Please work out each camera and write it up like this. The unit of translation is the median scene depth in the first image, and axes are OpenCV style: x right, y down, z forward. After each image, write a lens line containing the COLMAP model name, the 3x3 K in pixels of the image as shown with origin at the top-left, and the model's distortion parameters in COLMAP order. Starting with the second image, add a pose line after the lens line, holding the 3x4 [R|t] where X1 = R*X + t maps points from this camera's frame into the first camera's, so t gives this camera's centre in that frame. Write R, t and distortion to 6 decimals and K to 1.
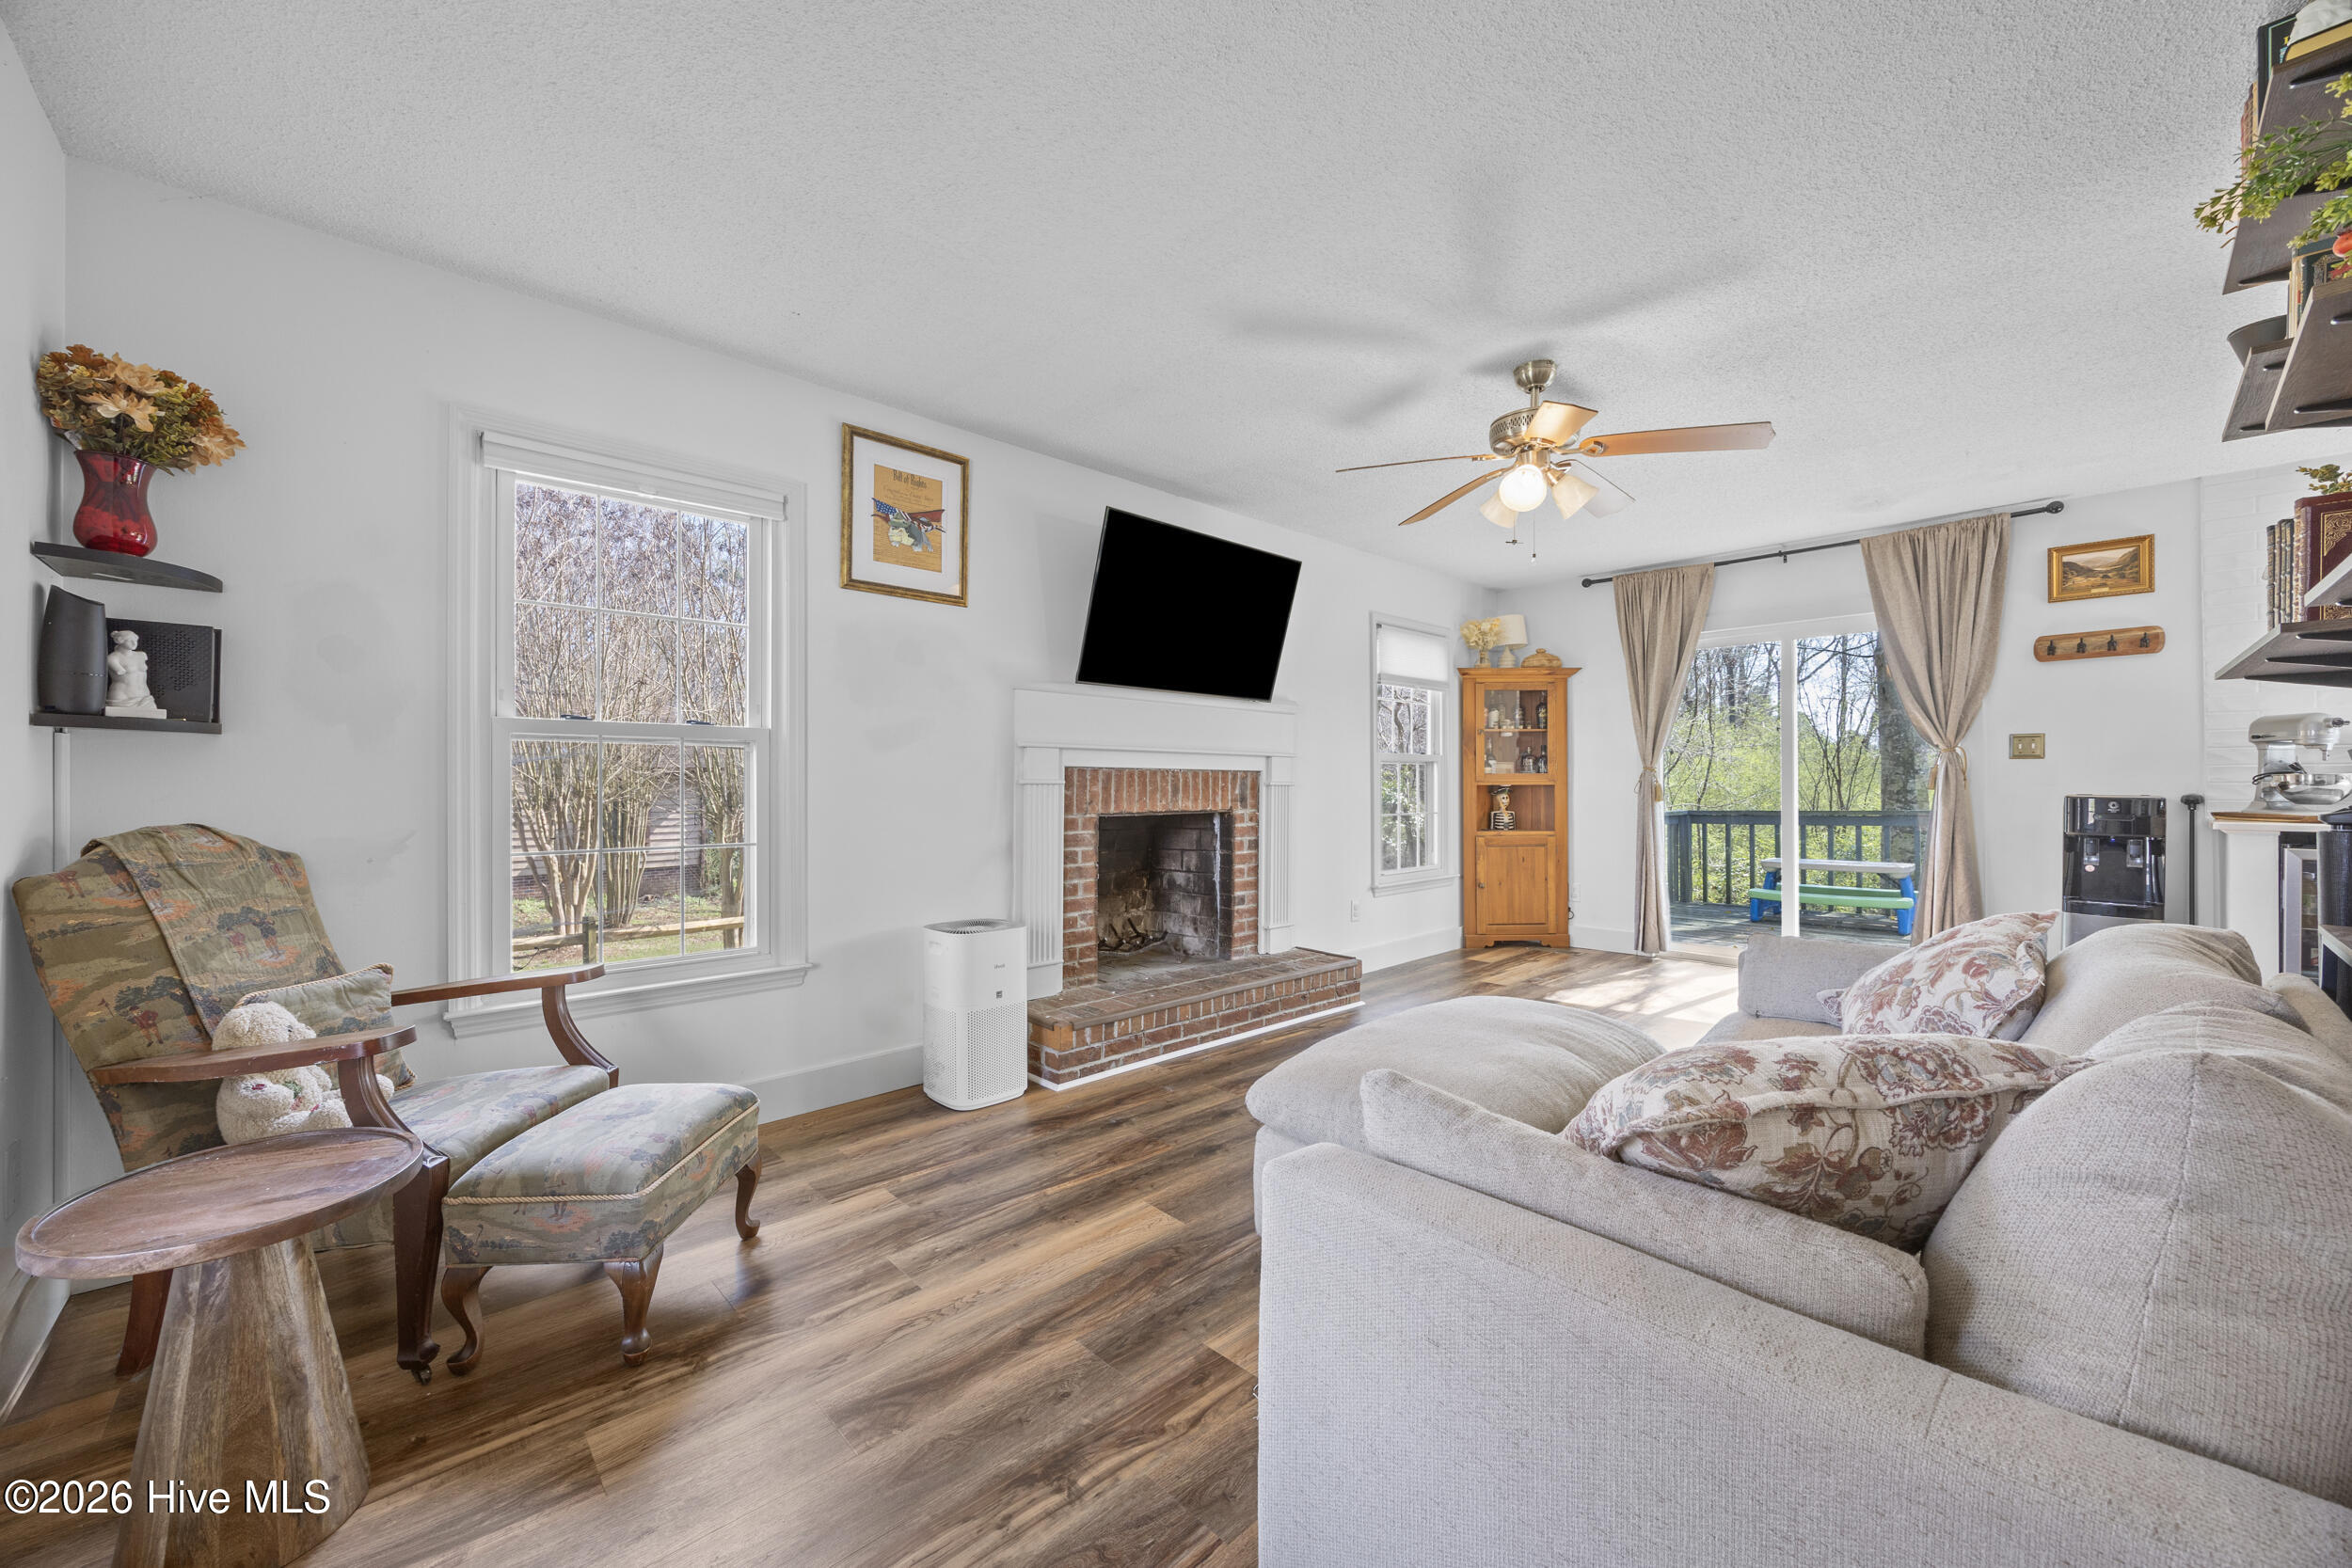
lens RADIAL K [[892.7, 0, 1168.9], [0, 892.7, 785.4], [0, 0, 1]] dist [-0.000417, -0.000104]
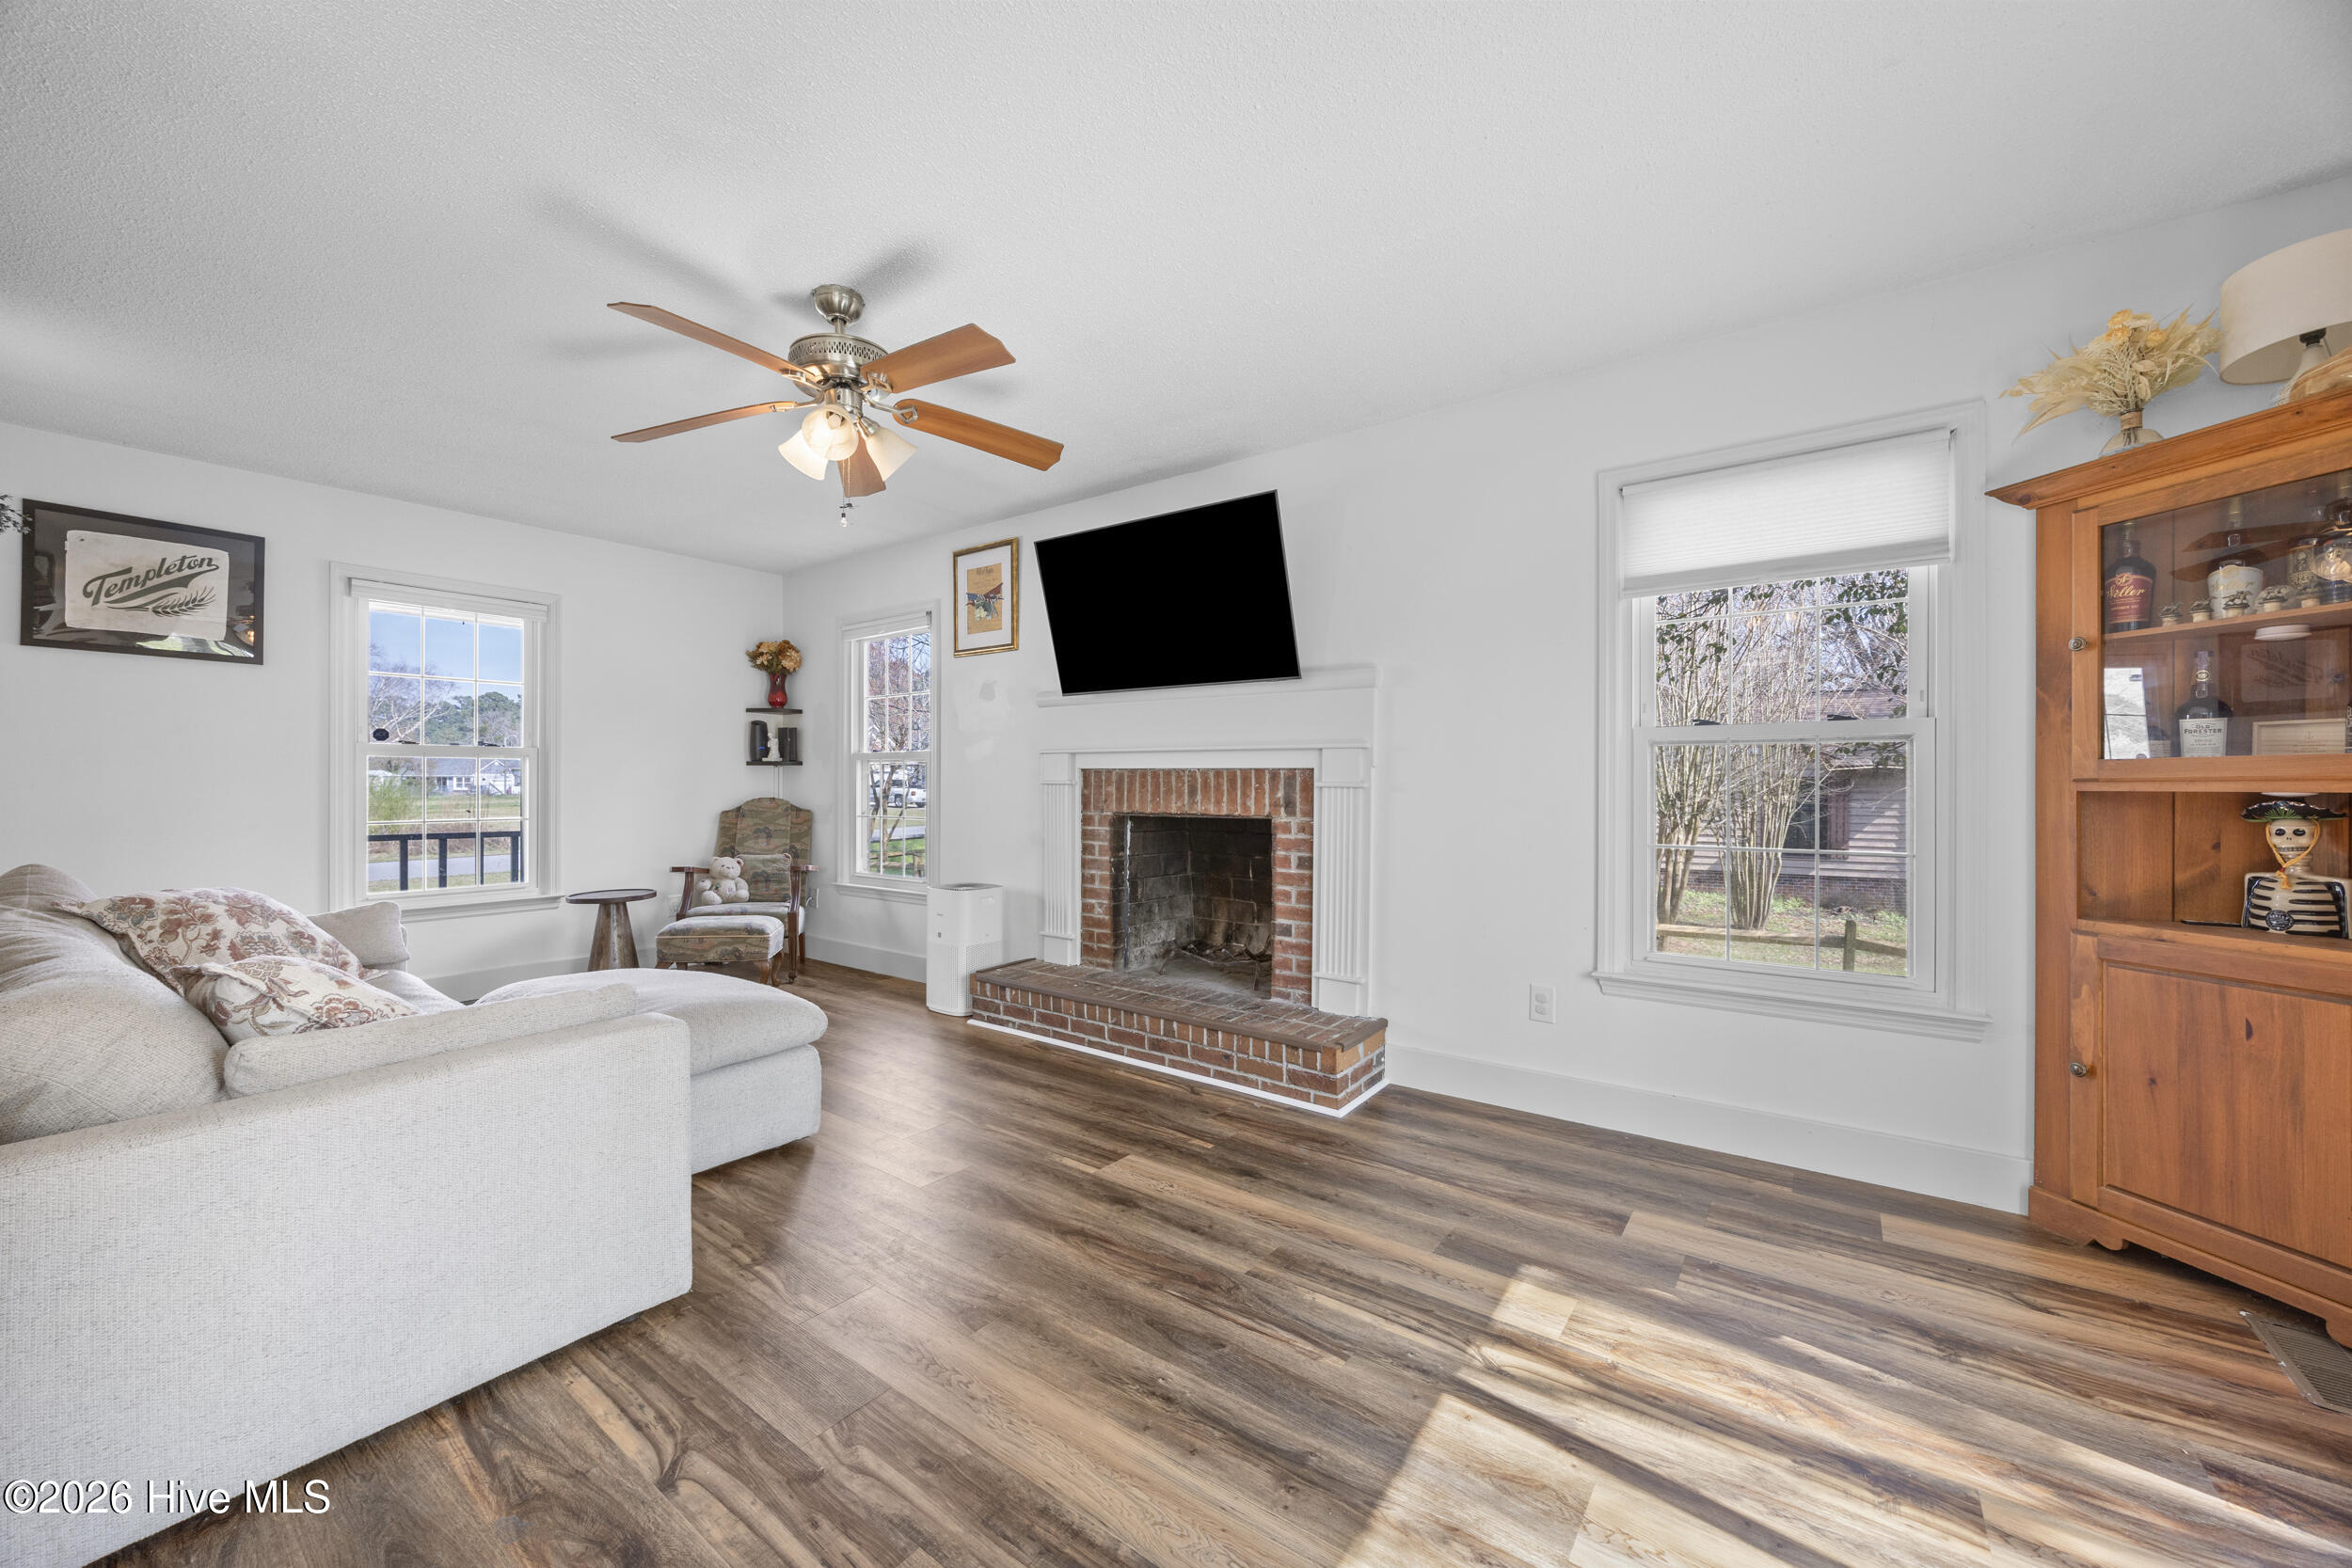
lens RADIAL K [[892.7, 0, 1168.9], [0, 892.7, 785.4], [0, 0, 1]] dist [-0.000417, -0.000104]
pose [[0.171672, 0.004959, -0.985142, 0.990028], [-0.001397, 0.999988, 0.004790, -0.005694], [0.985153, 0.000554, 0.171677, 0.884508]]
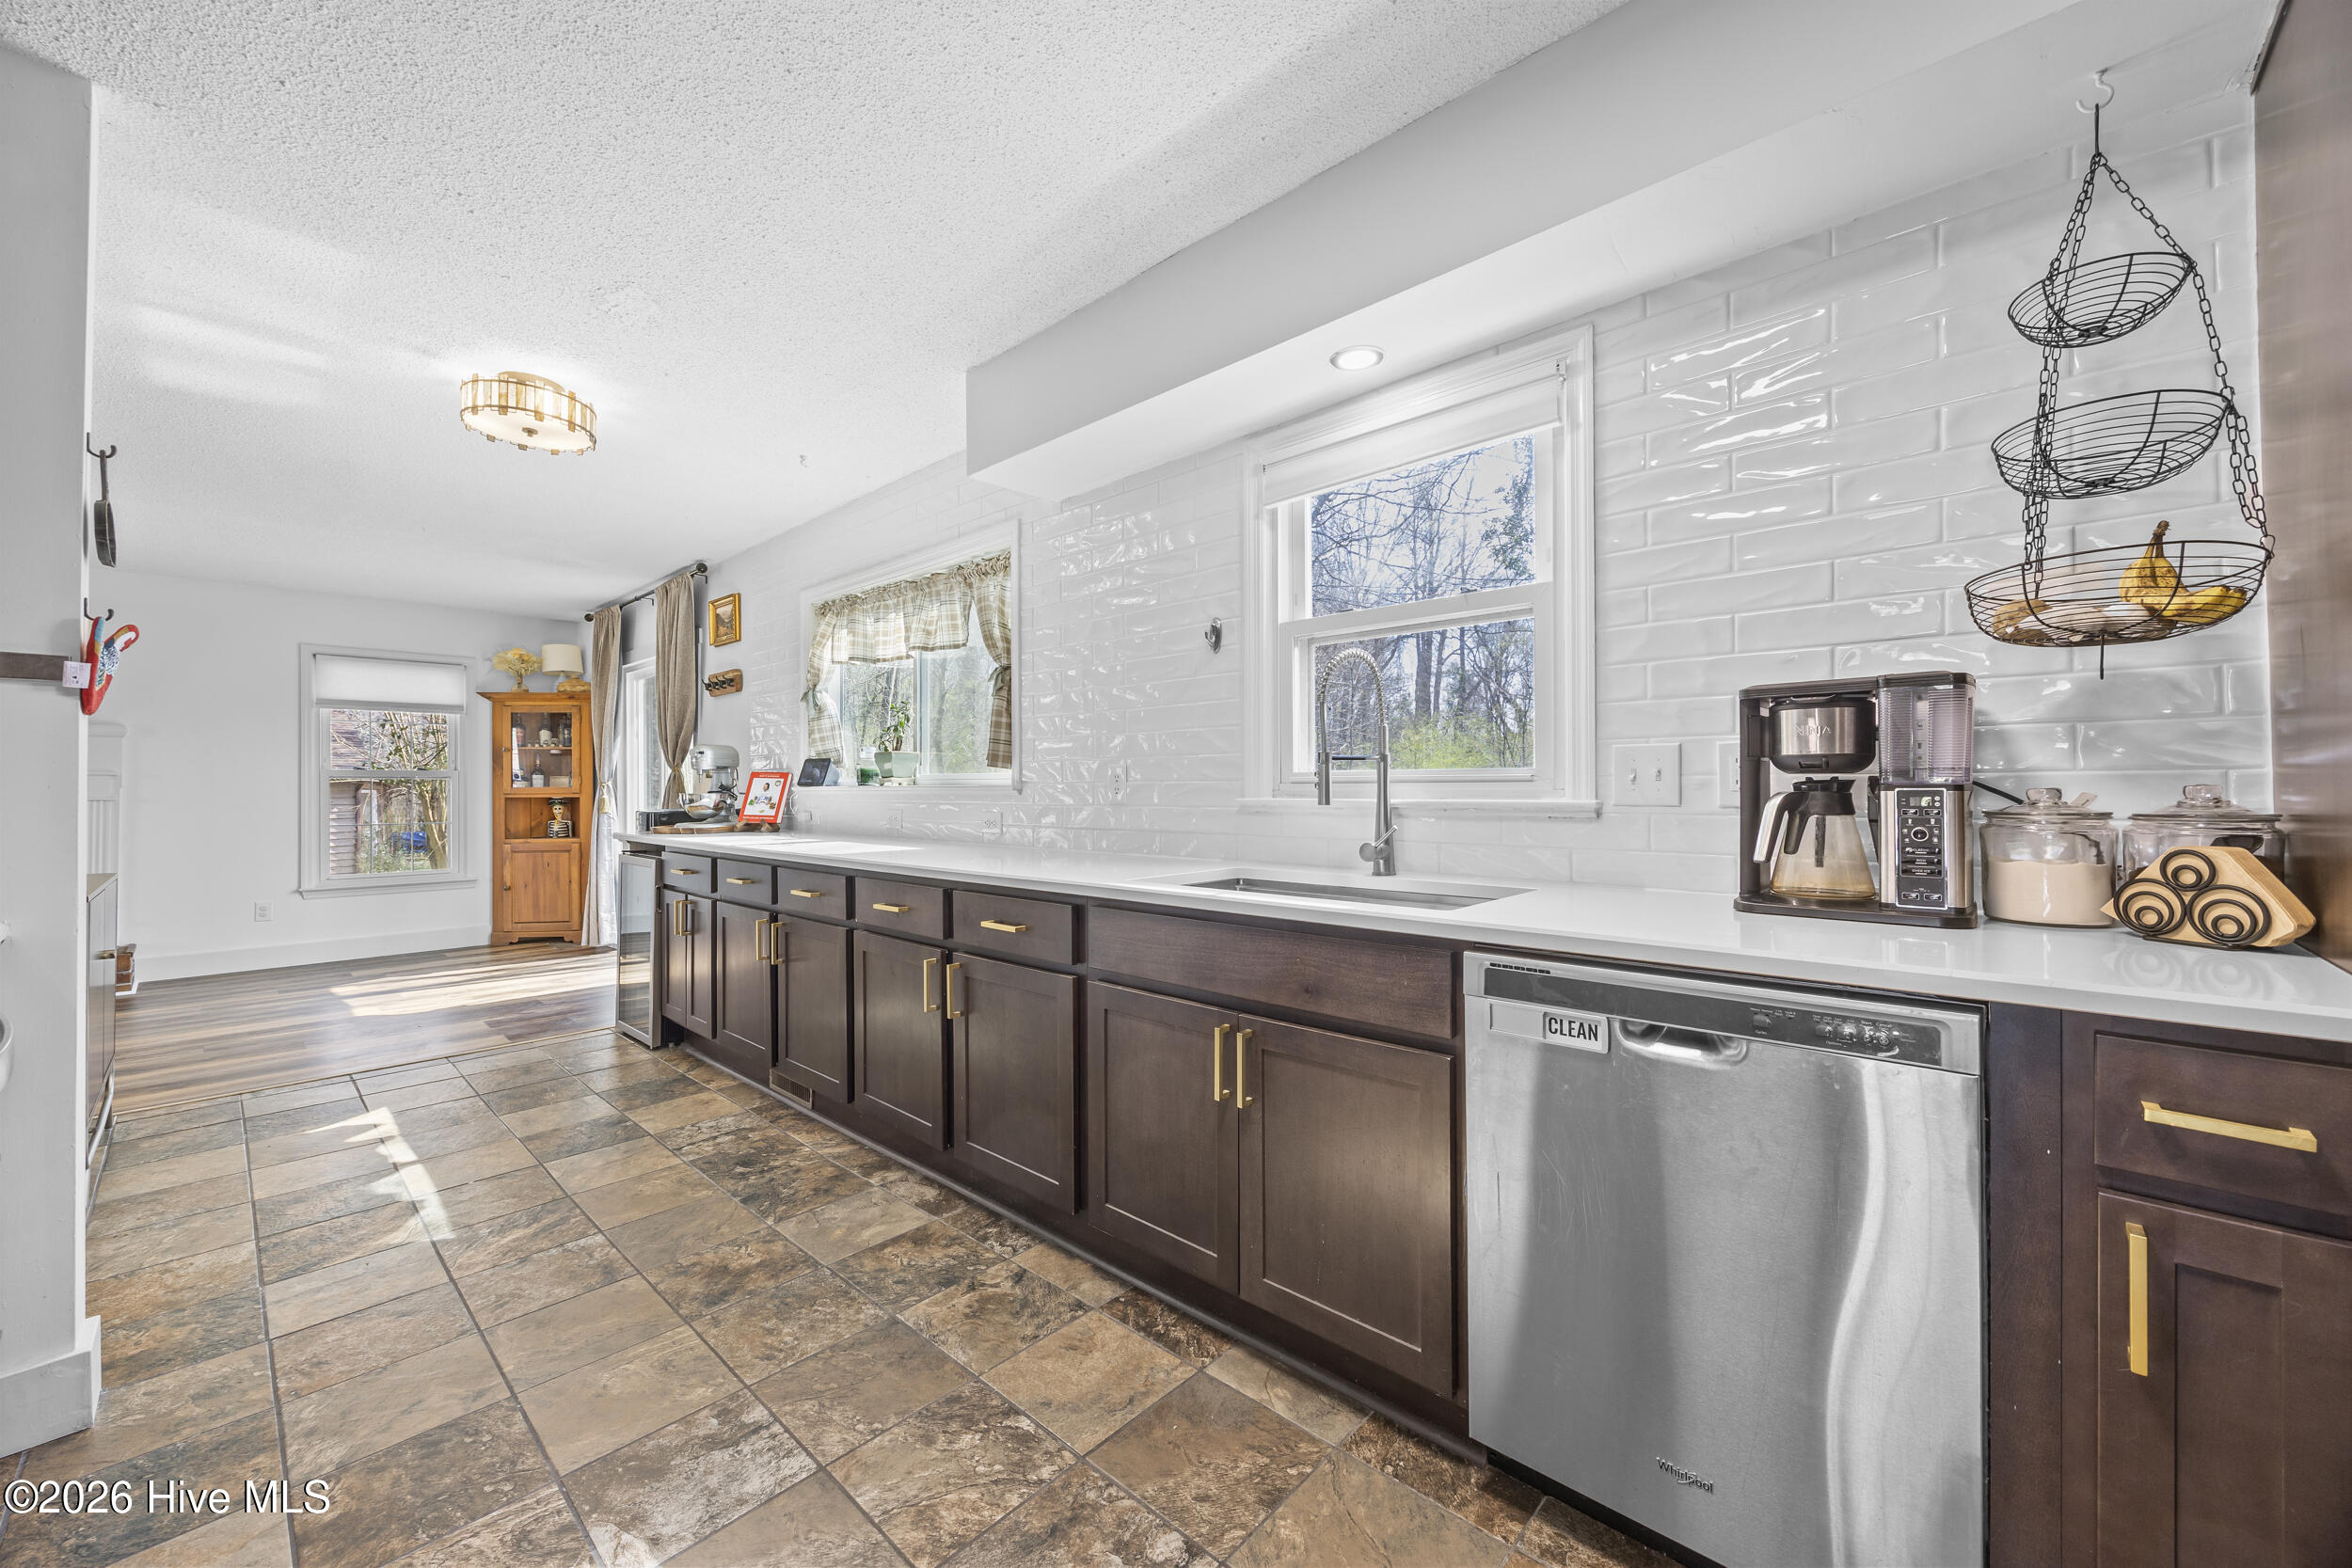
lens RADIAL K [[892.7, 0, 1168.9], [0, 892.7, 785.4], [0, 0, 1]] dist [-0.000417, -0.000104]
pose [[0.997747, 0.001725, 0.067073, 1.692506], [-0.001676, 0.999998, -0.000789, -0.024596], [-0.067074, 0.000675, 0.997748, -0.252328]]
